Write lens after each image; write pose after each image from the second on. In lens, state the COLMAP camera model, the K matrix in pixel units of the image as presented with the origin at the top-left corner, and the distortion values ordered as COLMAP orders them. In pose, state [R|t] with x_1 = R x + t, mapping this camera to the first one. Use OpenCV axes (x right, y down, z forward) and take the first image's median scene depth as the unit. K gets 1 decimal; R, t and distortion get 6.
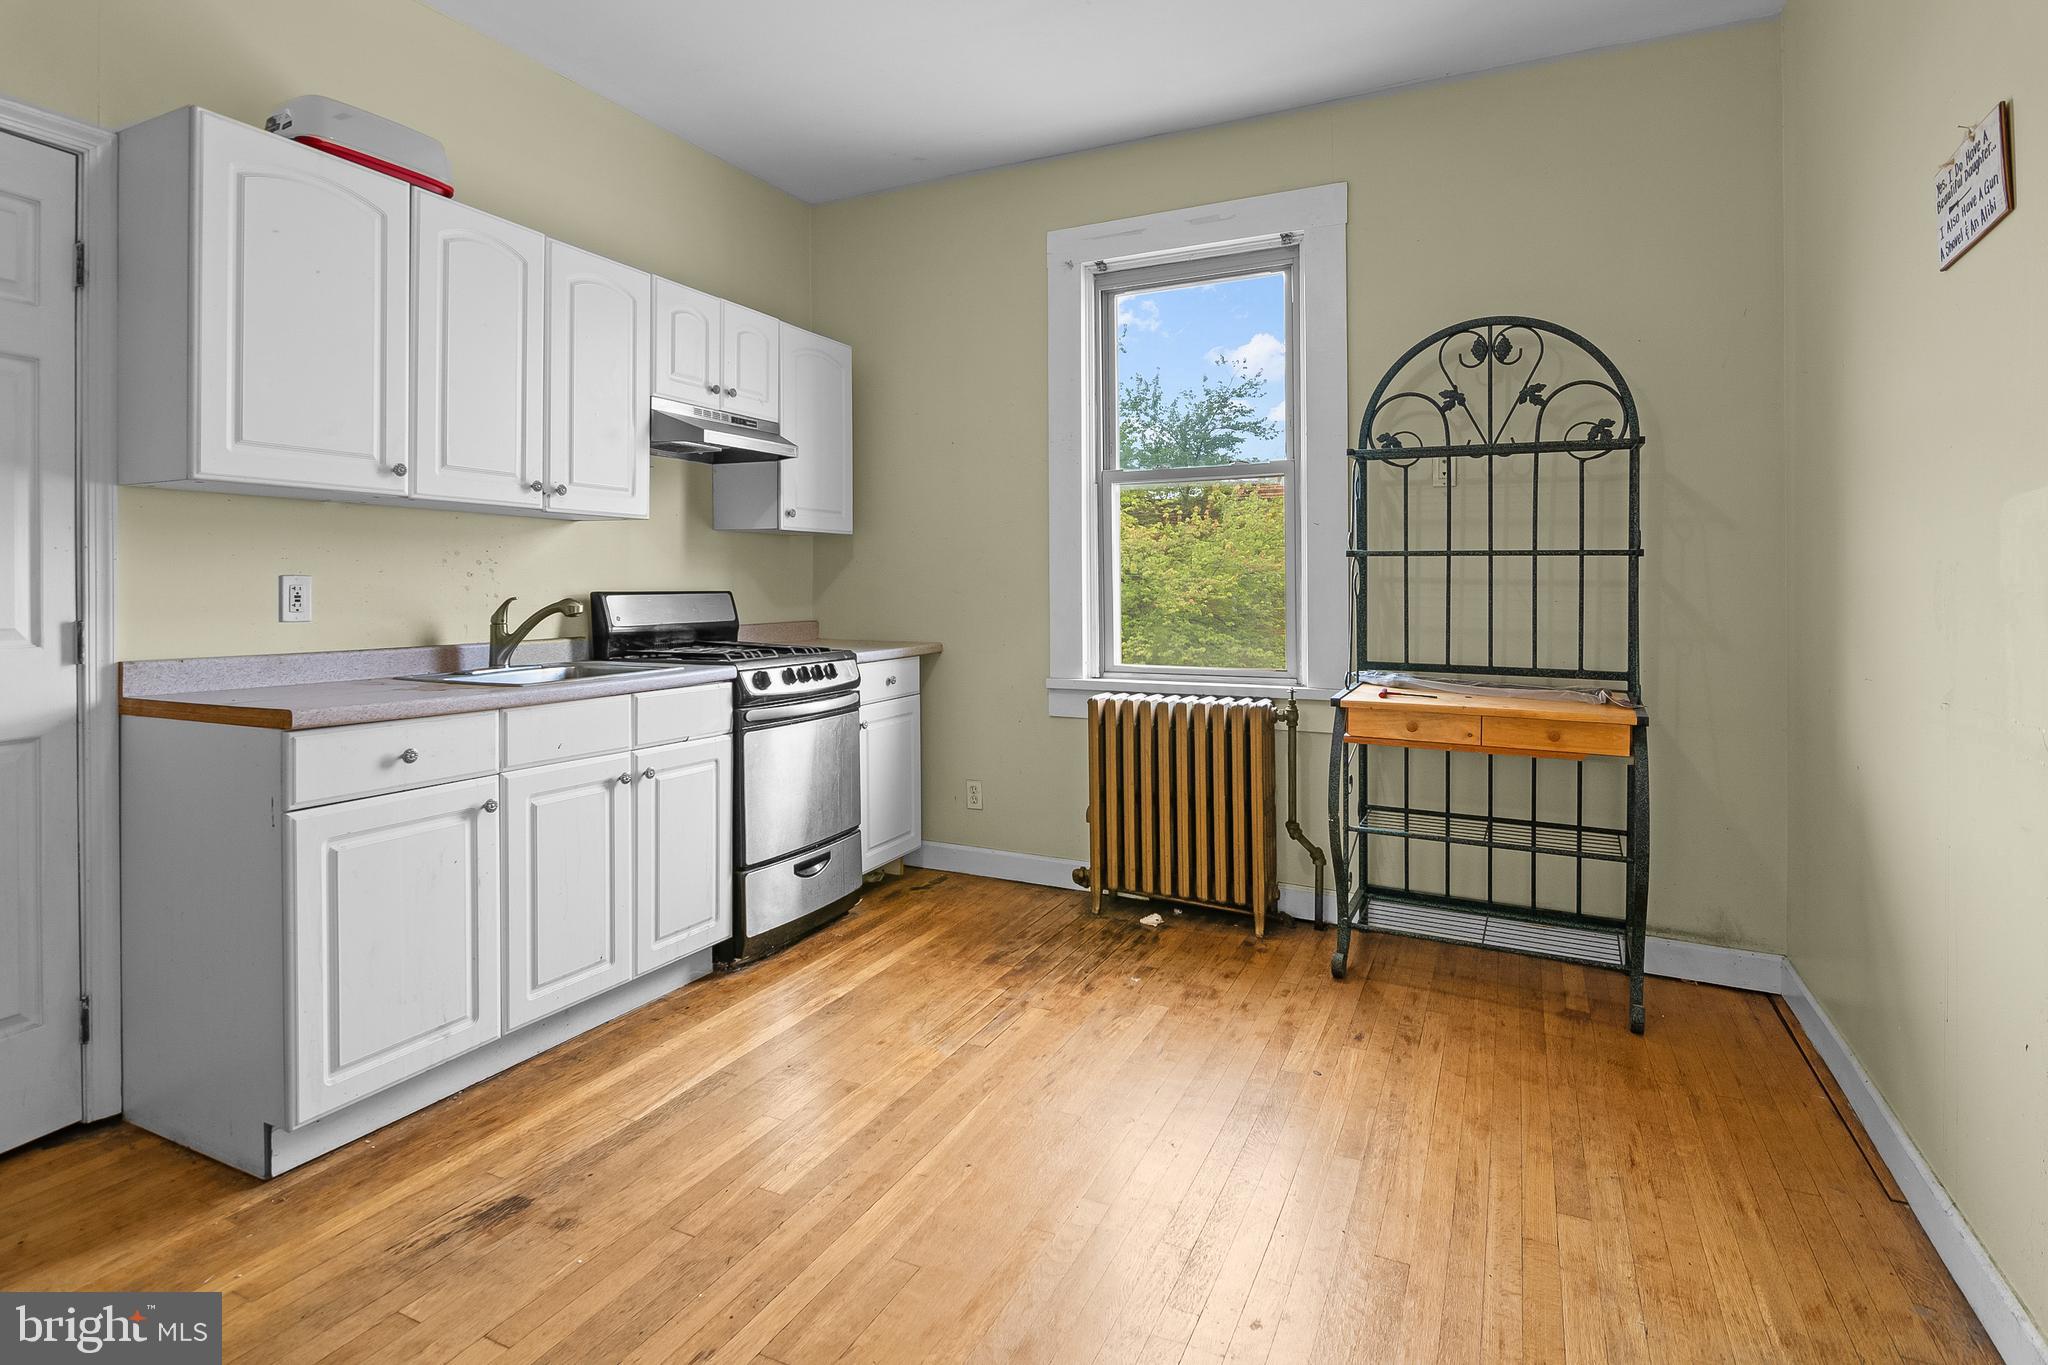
lens RADIAL K [[1035.7, 0, 1041.2], [0, 1035.7, 593.6], [0, 0, 1]] dist [-0.001728, -0.001341]
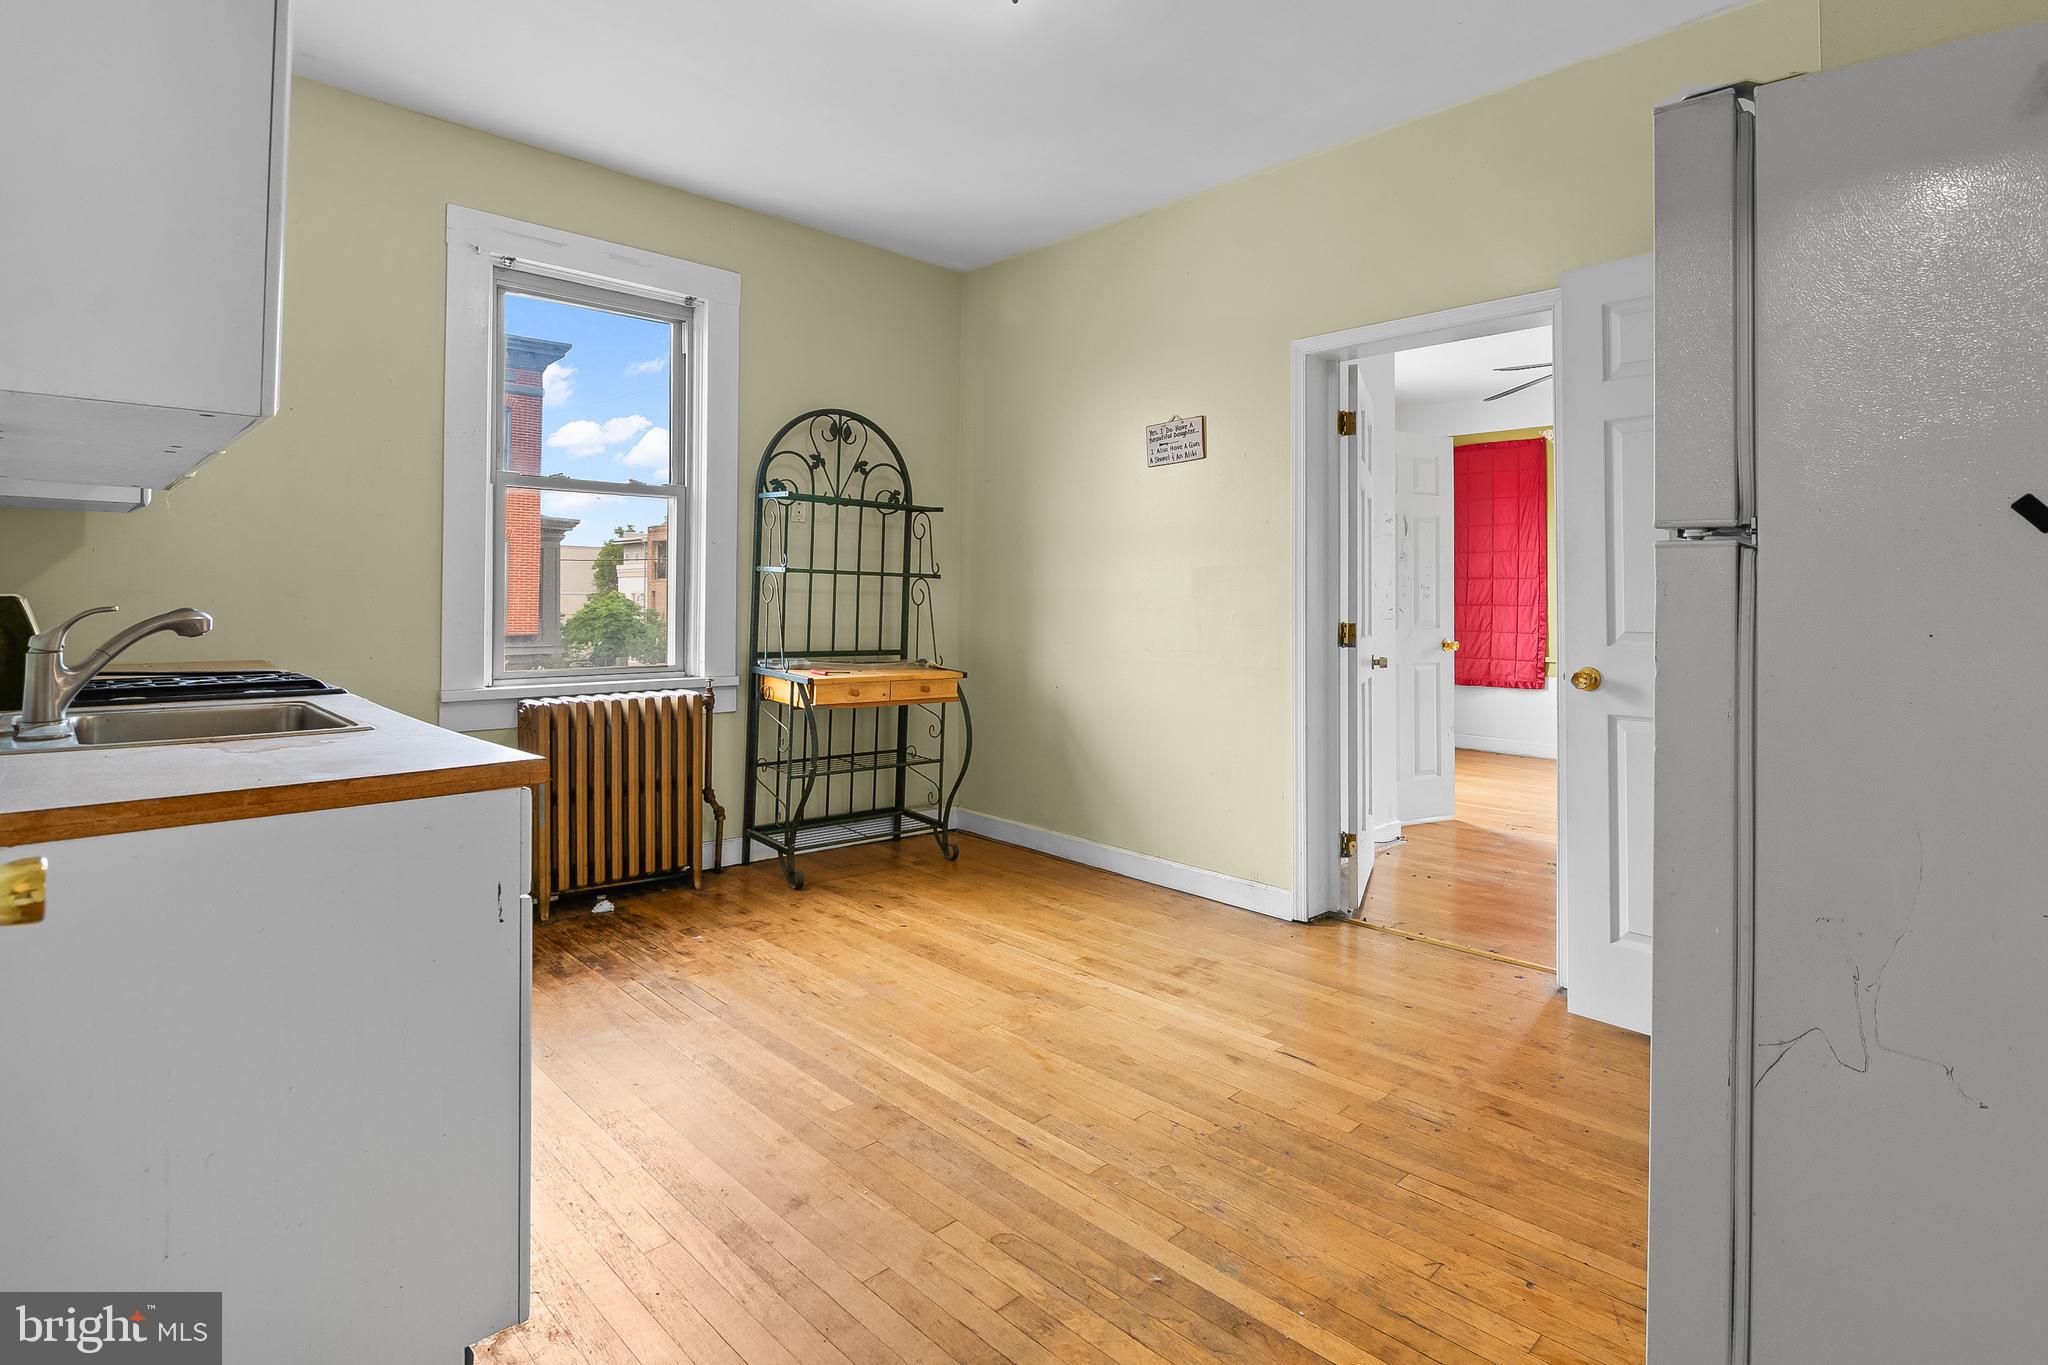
lens RADIAL K [[1012.3, 0, 1053.9], [0, 1012.3, 594.9], [0, 0, 1]] dist [0.000075, -0.000160]
pose [[0.337896, 0.003591, 0.941177, -0.828551], [-0.005202, 0.999985, -0.001948, -0.006778], [-0.941169, -0.004238, 0.337909, 0.249381]]
